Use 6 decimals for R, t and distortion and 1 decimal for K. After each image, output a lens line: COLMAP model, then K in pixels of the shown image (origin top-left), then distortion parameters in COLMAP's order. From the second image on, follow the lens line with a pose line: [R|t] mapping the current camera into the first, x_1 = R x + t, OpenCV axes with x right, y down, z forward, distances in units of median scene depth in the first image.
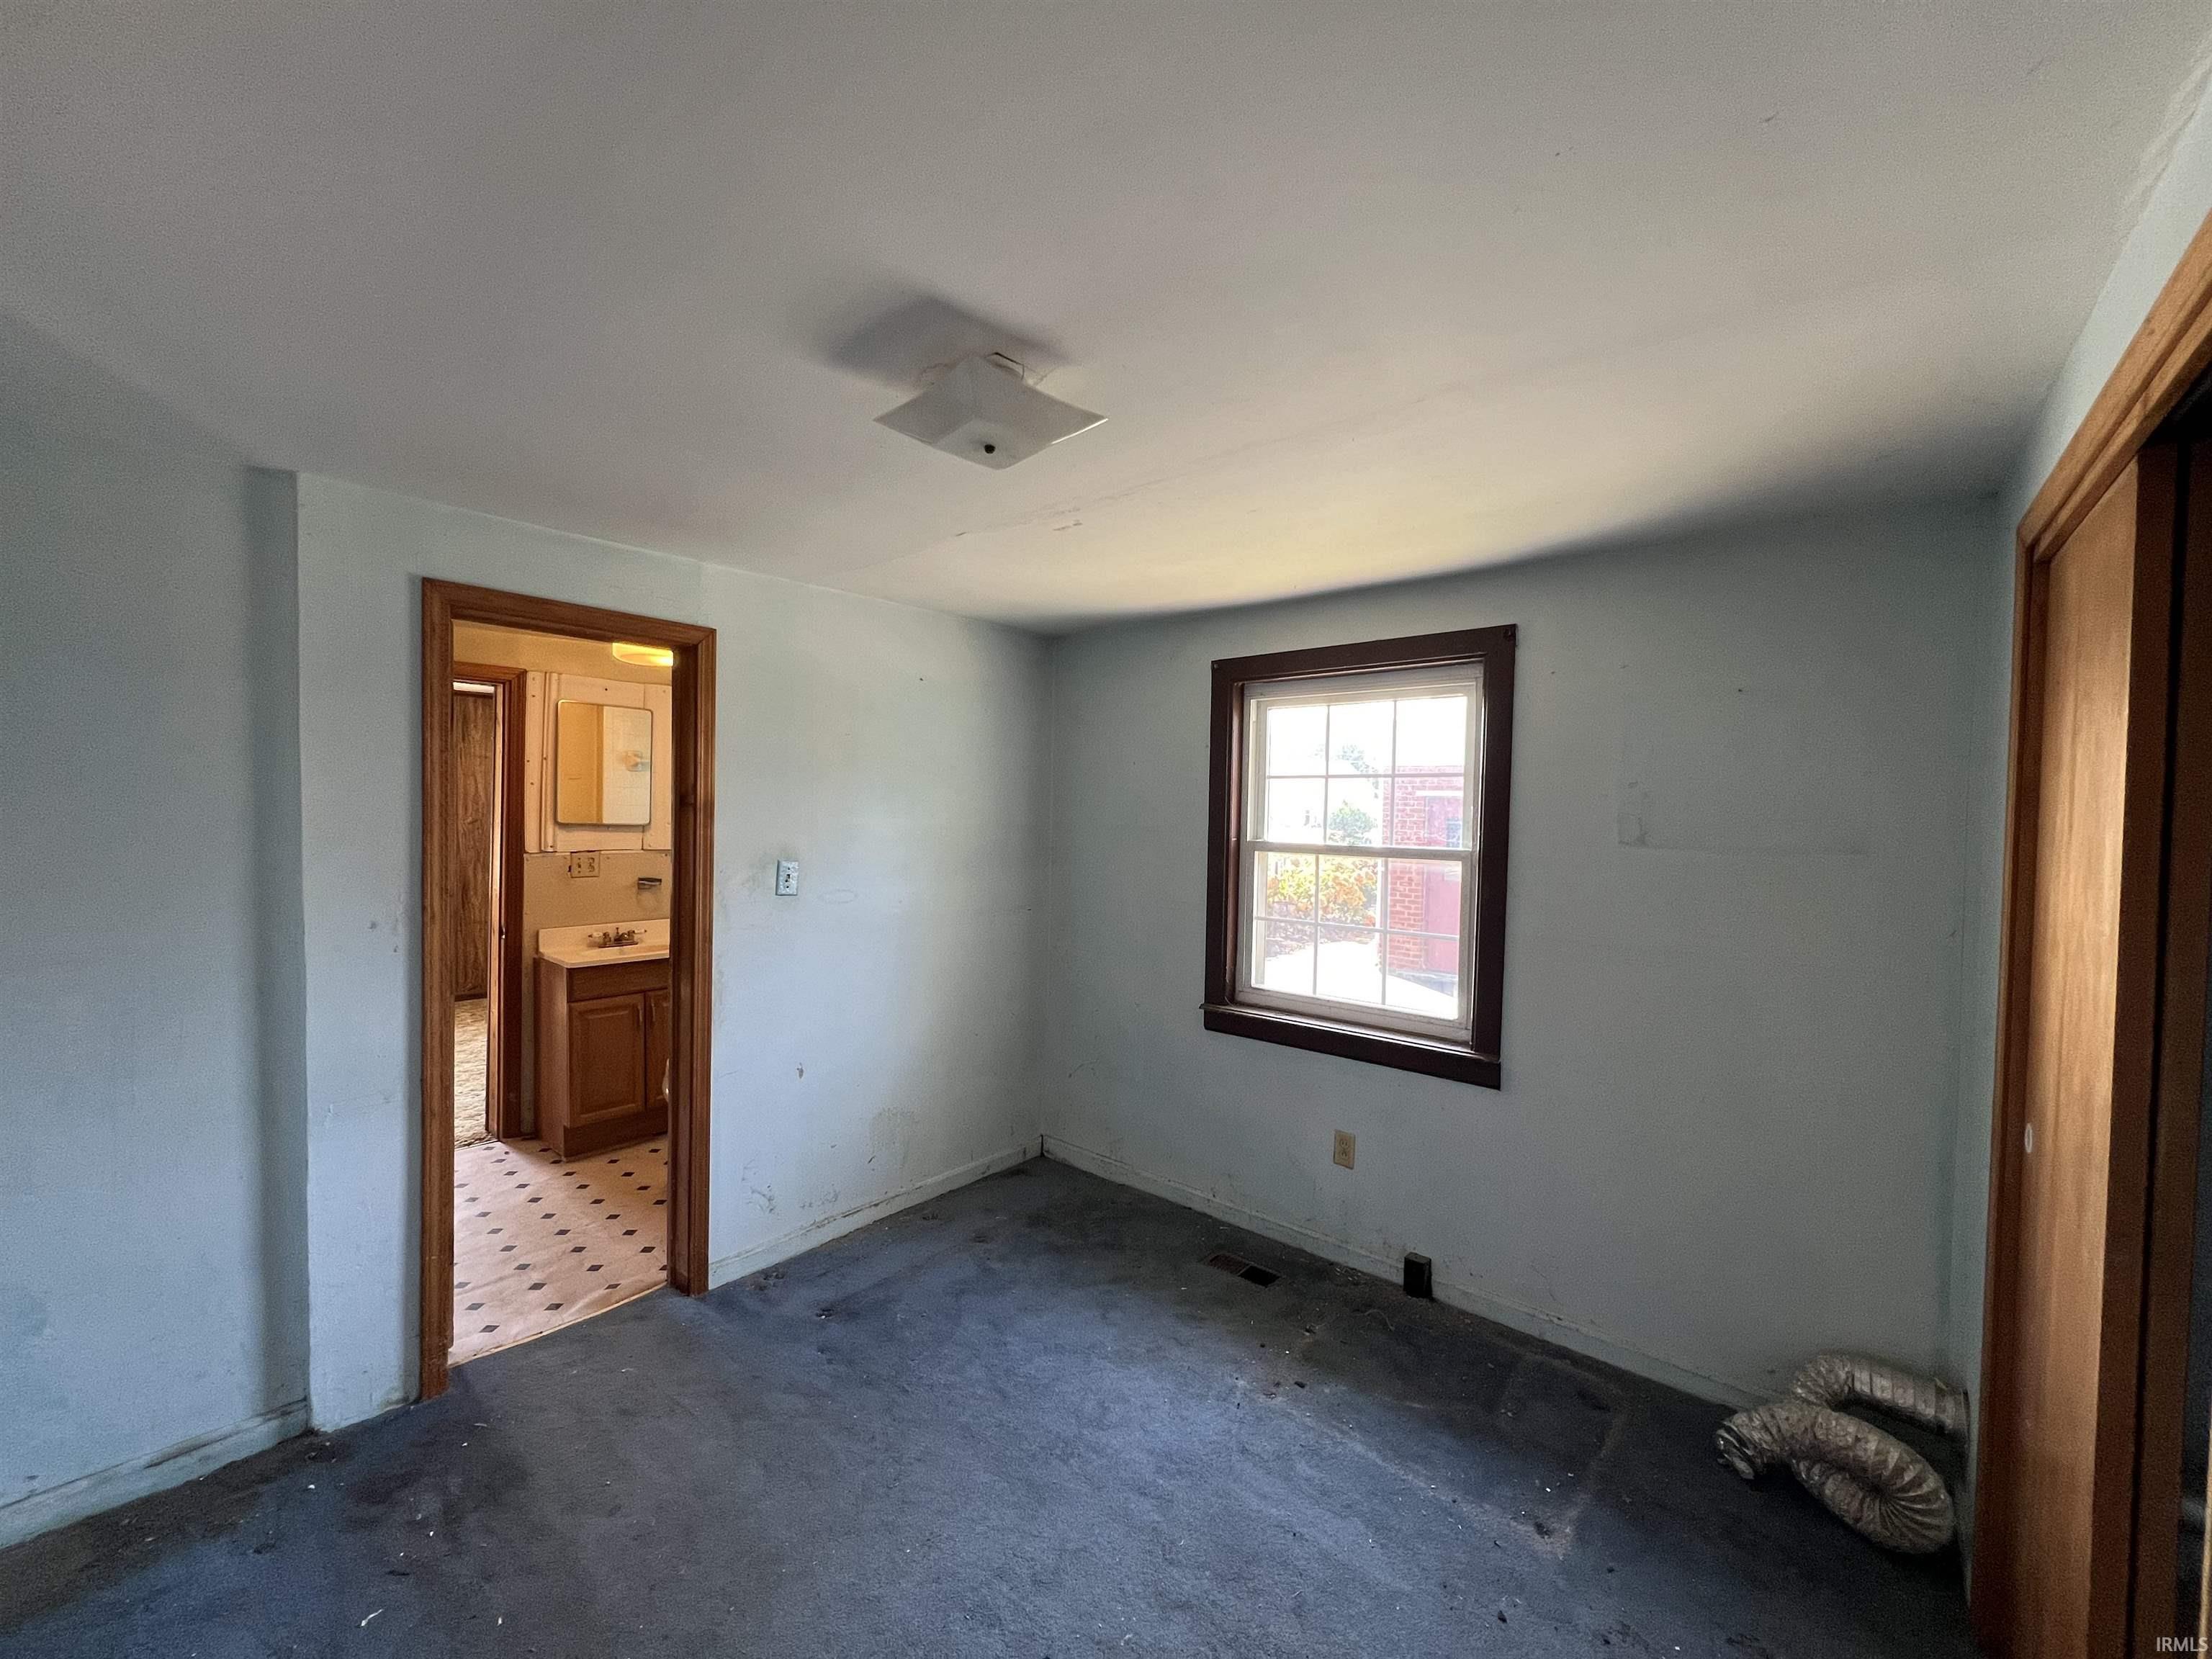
lens RADIAL K [[882.2, 0, 1106.0], [0, 882.2, 829.5], [0, 0, 1]] dist [-0.008397, 0.000431]
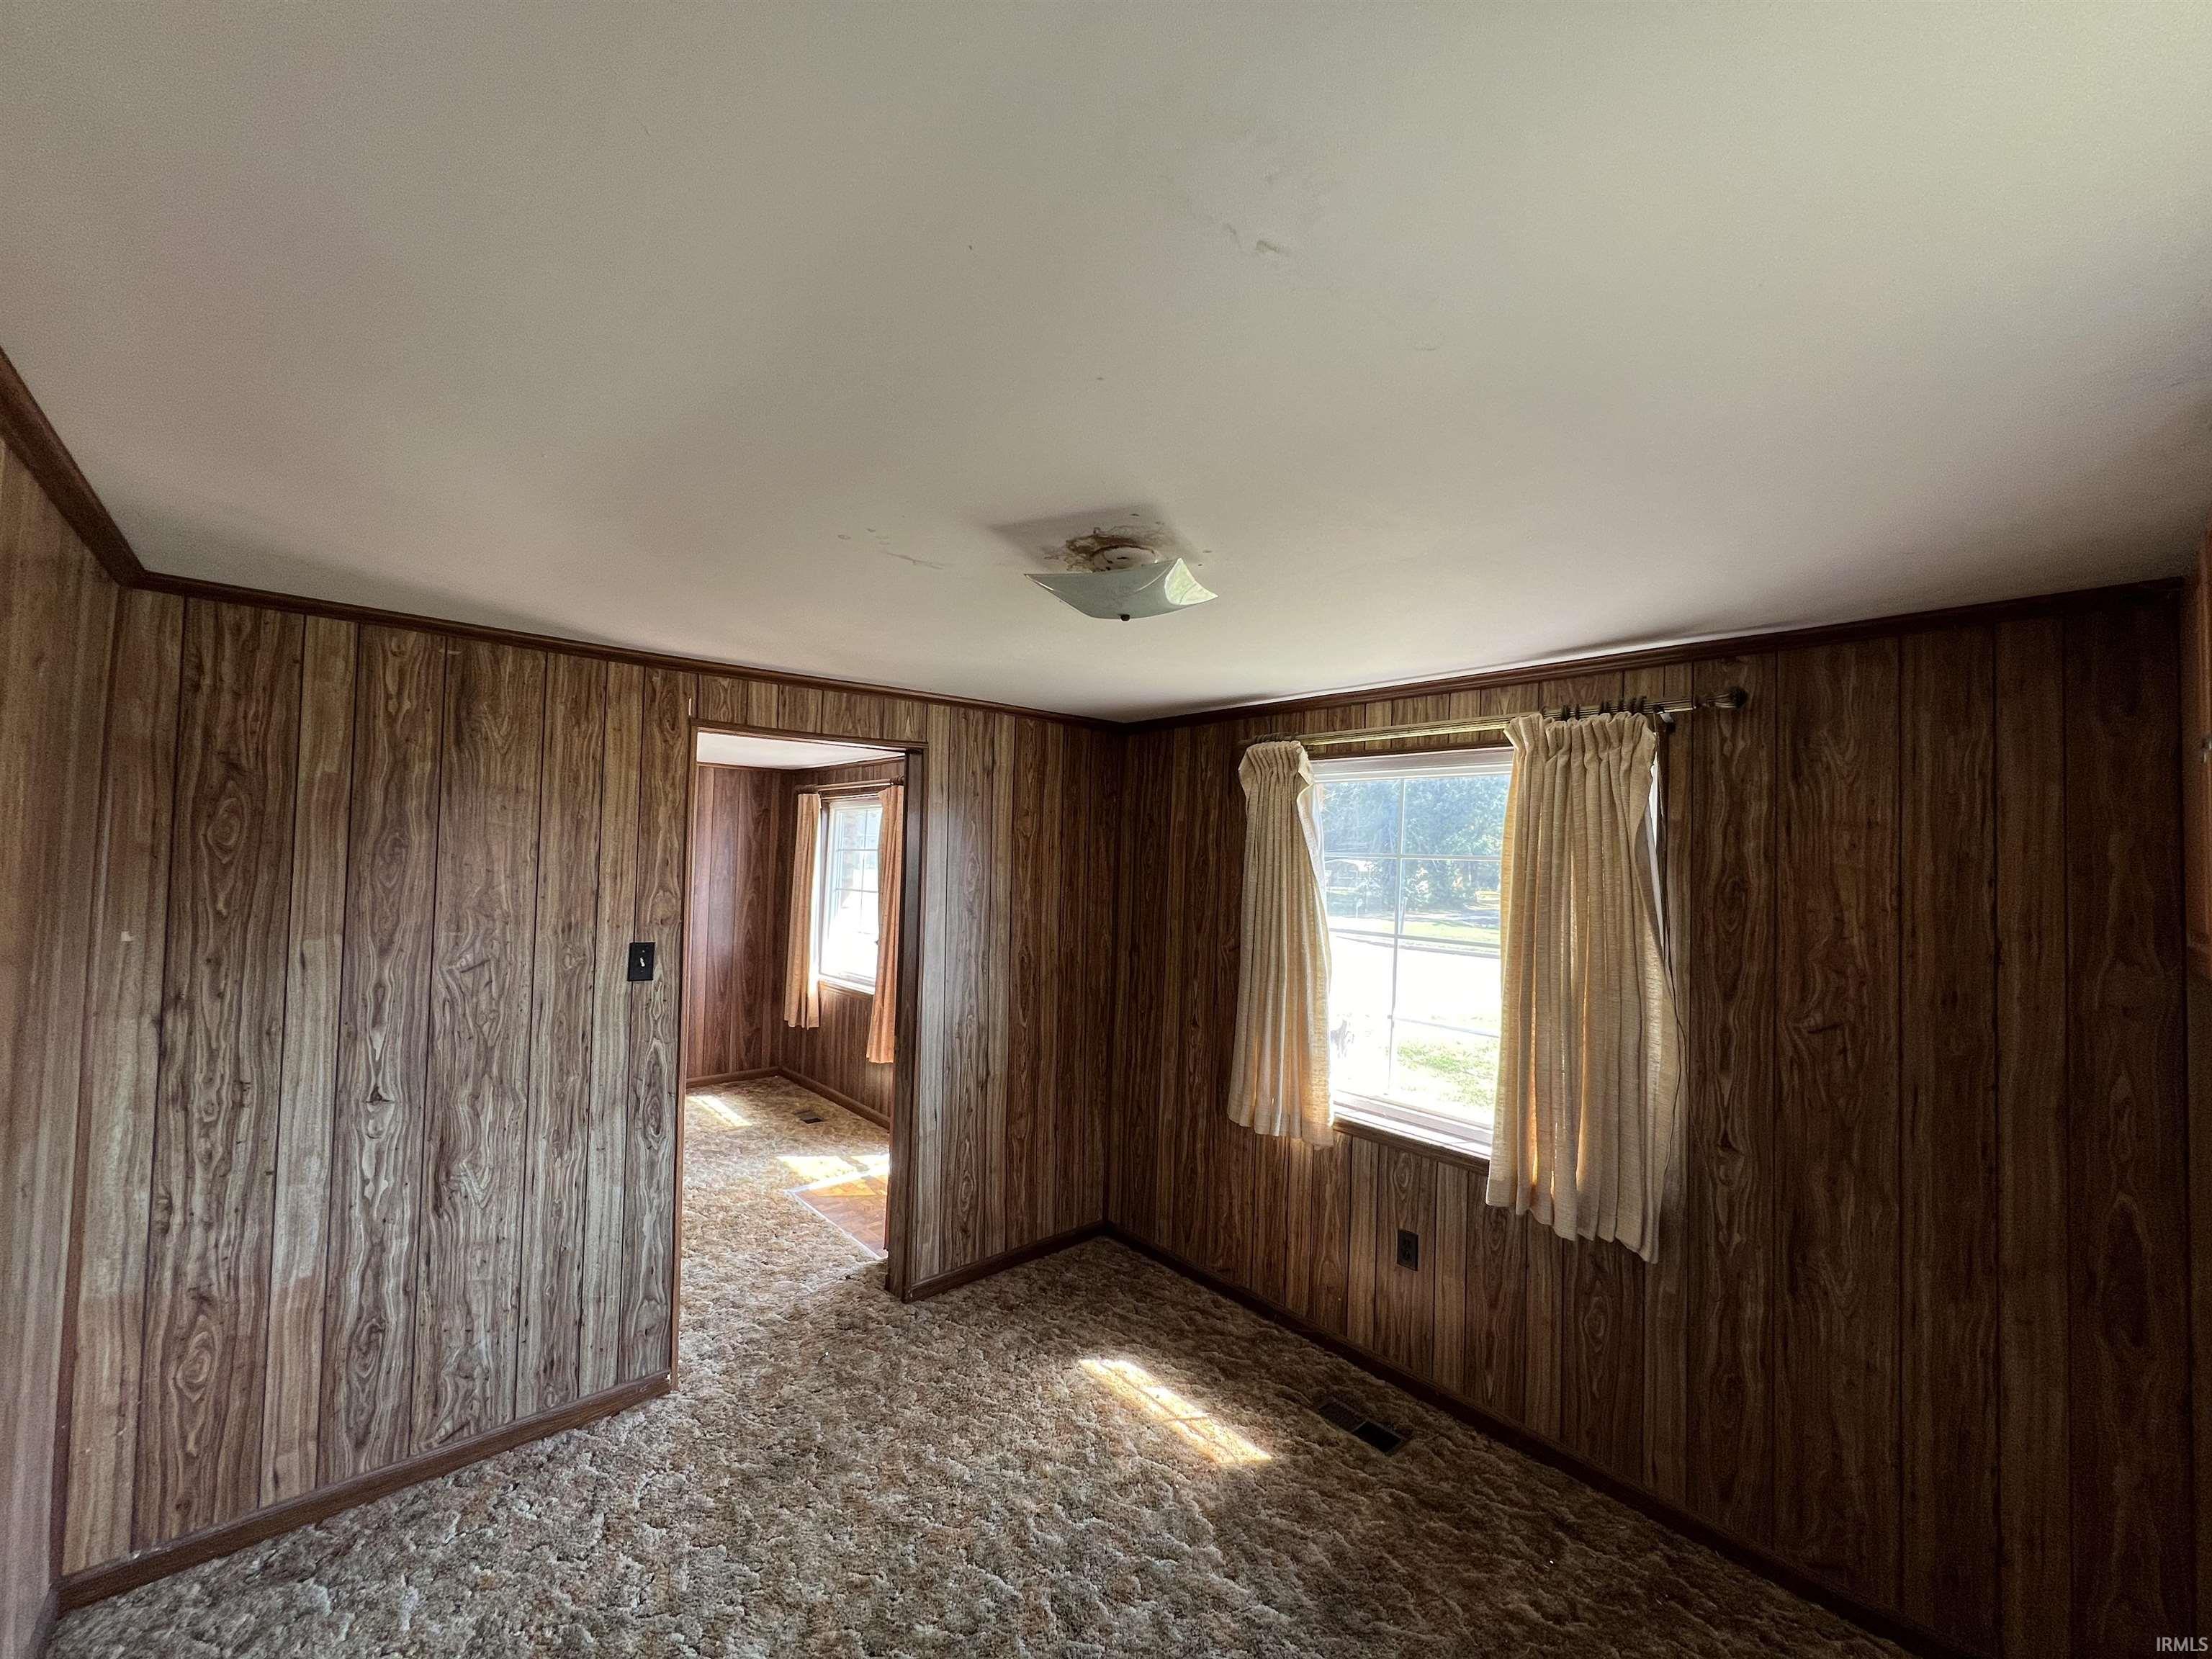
lens RADIAL K [[886.6, 0, 1106.0], [0, 886.6, 829.5], [0, 0, 1]] dist [0.002397, 0.000323]
pose [[-0.138308, -0.053709, -0.988932, -0.612655], [-0.051111, 0.997585, -0.047030, -0.089195], [0.989070, 0.044041, -0.140719, 1.331486]]
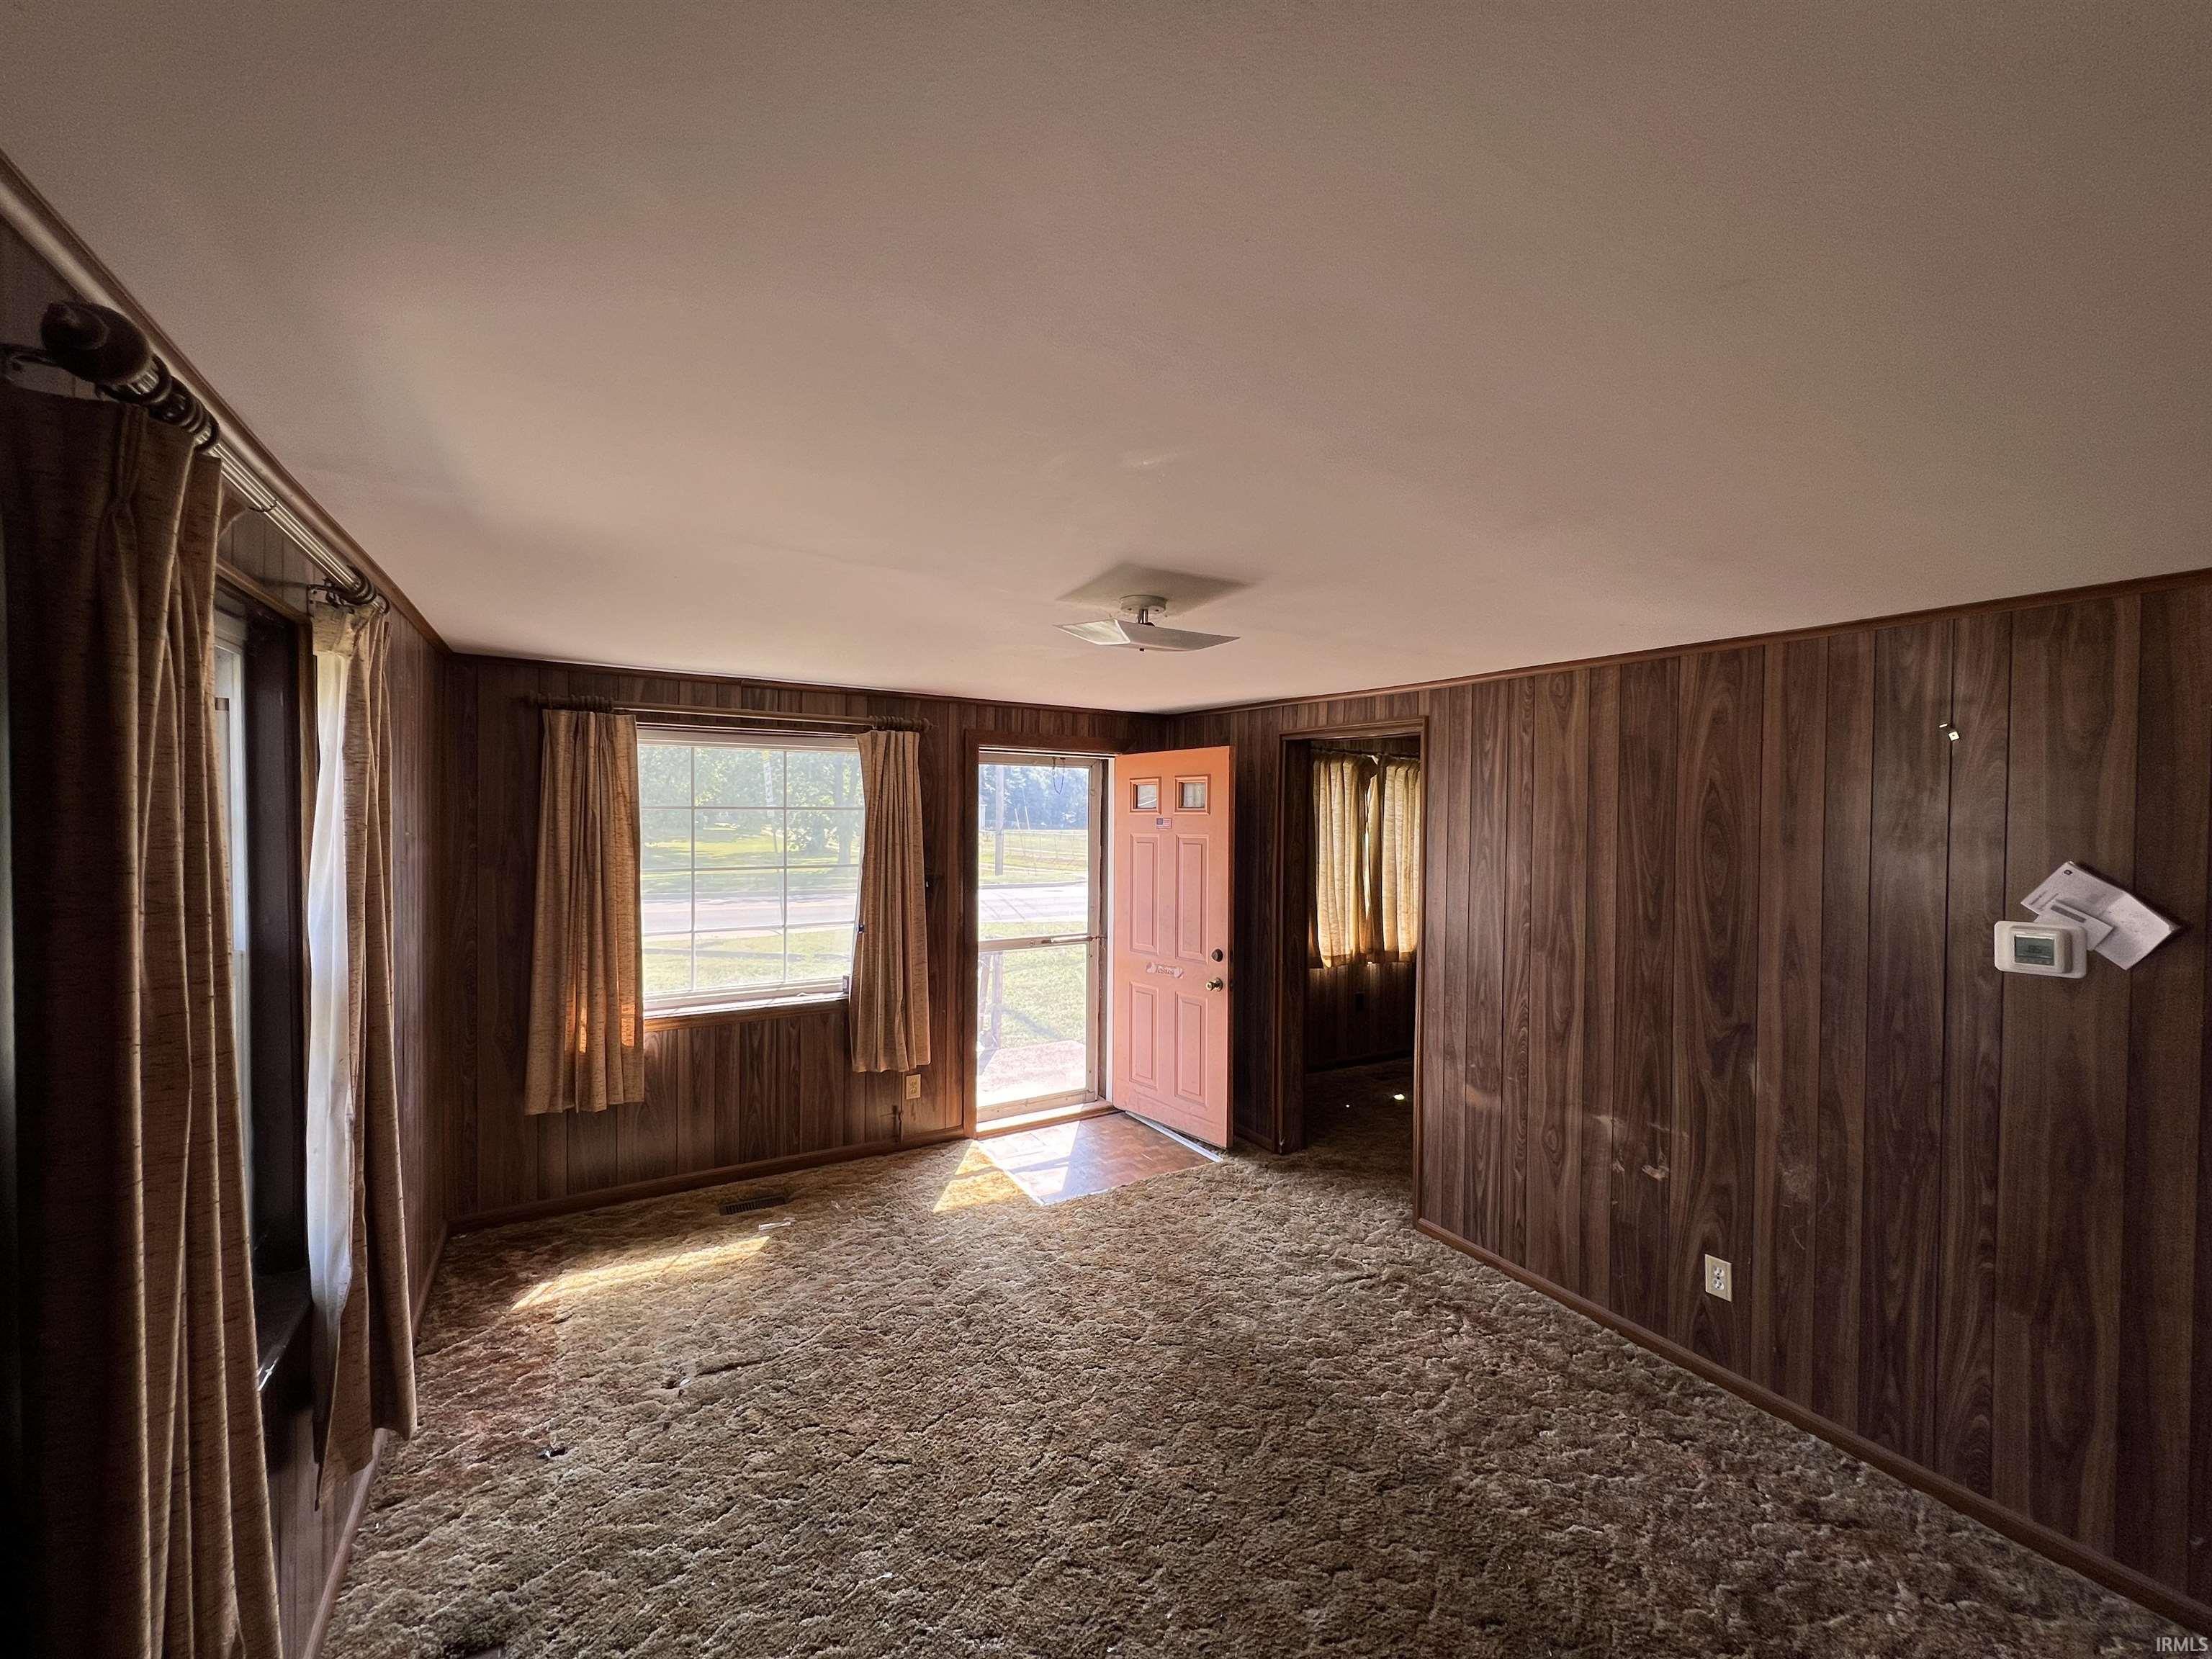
lens RADIAL K [[883.0, 0, 1106.0], [0, 883.0, 829.5], [0, 0, 1]] dist [-0.001231, 0.000161]
pose [[0.942119, 0.001625, -0.335276, -0.661326], [-0.003520, 0.999981, -0.005044, -0.088247], [0.335261, 0.005932, 0.942107, 1.229831]]
